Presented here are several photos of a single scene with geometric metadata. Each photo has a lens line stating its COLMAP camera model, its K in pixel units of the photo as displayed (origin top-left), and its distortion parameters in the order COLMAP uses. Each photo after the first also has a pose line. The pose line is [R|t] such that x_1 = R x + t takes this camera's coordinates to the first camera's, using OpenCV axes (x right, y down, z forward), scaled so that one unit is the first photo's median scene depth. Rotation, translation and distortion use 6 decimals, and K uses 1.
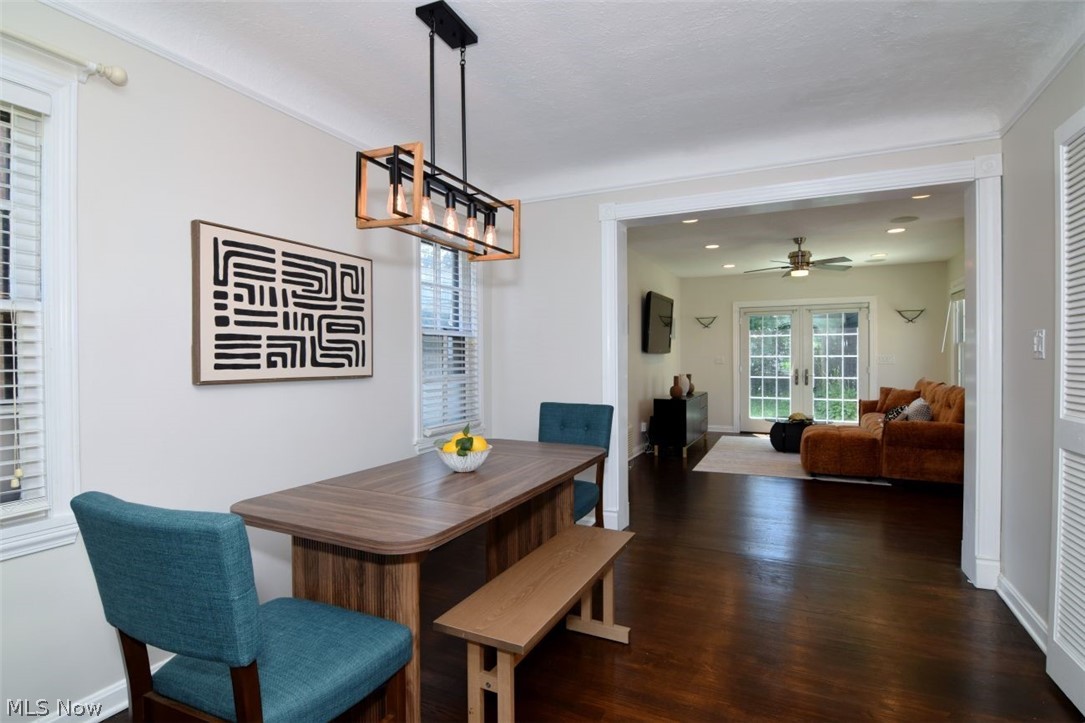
lens RADIAL K [[539.1, 0, 541.9], [0, 539.1, 358.5], [0, 0, 1]] dist [0.008256, -0.000466]
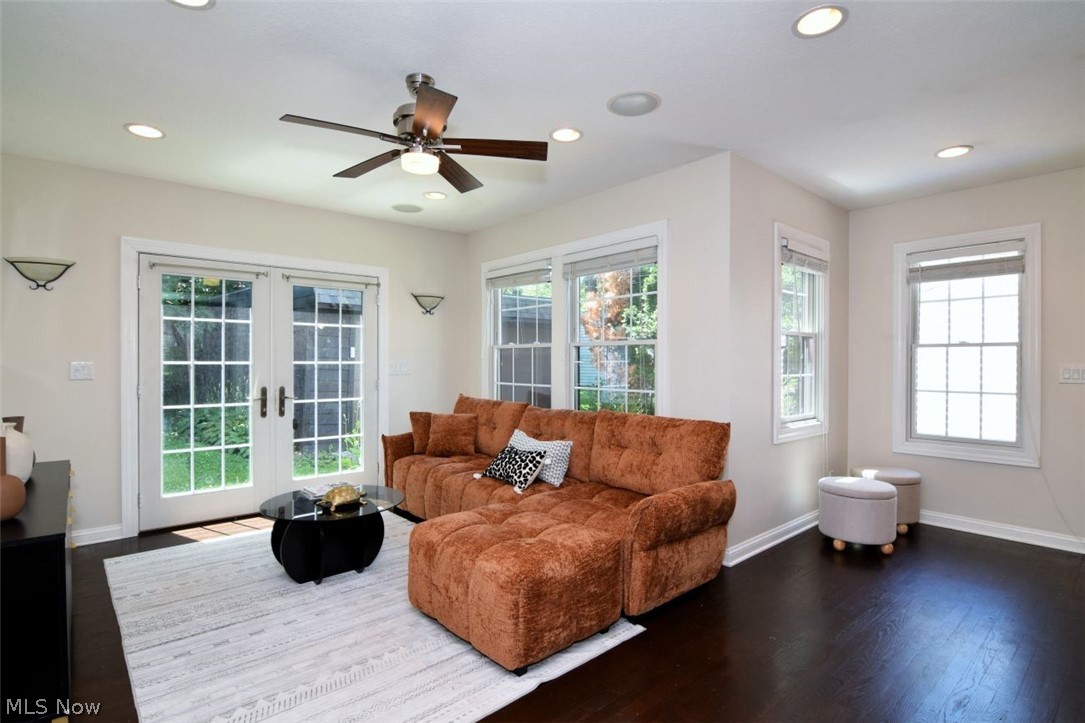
lens RADIAL K [[539.1, 0, 543.2], [0, 539.1, 362.8], [0, 0, 1]] dist [0.008256, -0.000466]
pose [[0.393422, 0.004046, 0.919349, 0.101744], [-0.000905, 0.999992, -0.004013, -0.001703], [-0.919358, 0.000747, 0.393422, 0.569675]]
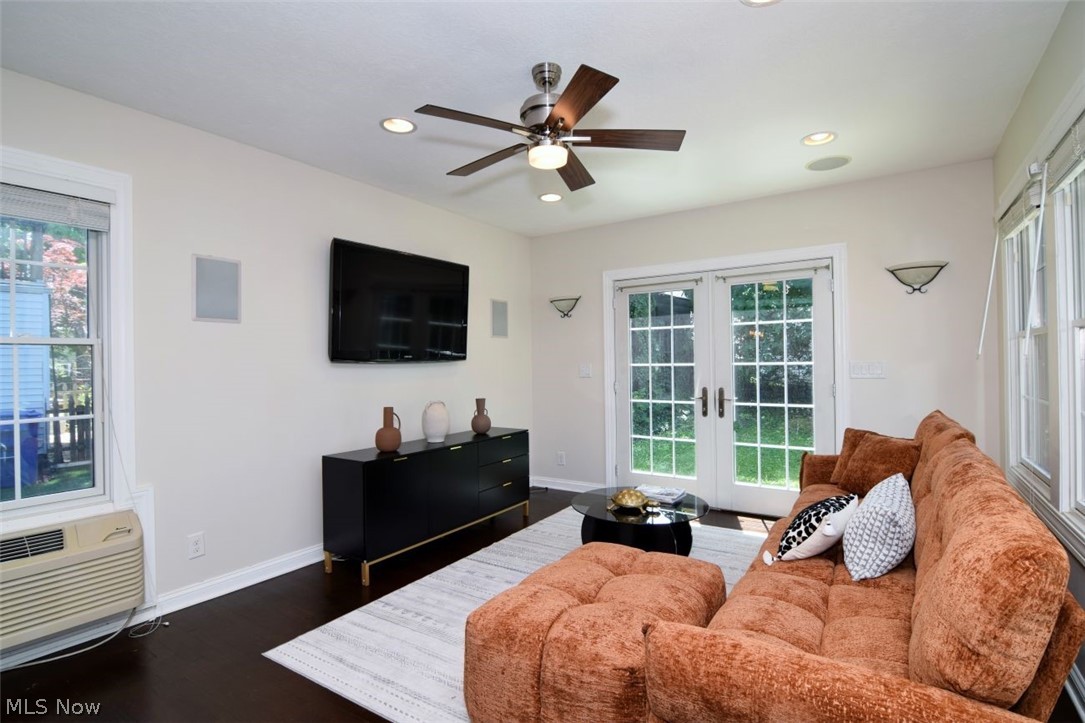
lens RADIAL K [[539.1, 0, 546.6], [0, 539.1, 358.5], [0, 0, 1]] dist [0.008256, -0.000466]
pose [[0.991137, -0.010206, -0.132453, 0.401776], [0.009160, 0.999922, -0.008501, -0.006456], [0.132530, 0.007213, 0.991153, 0.458995]]
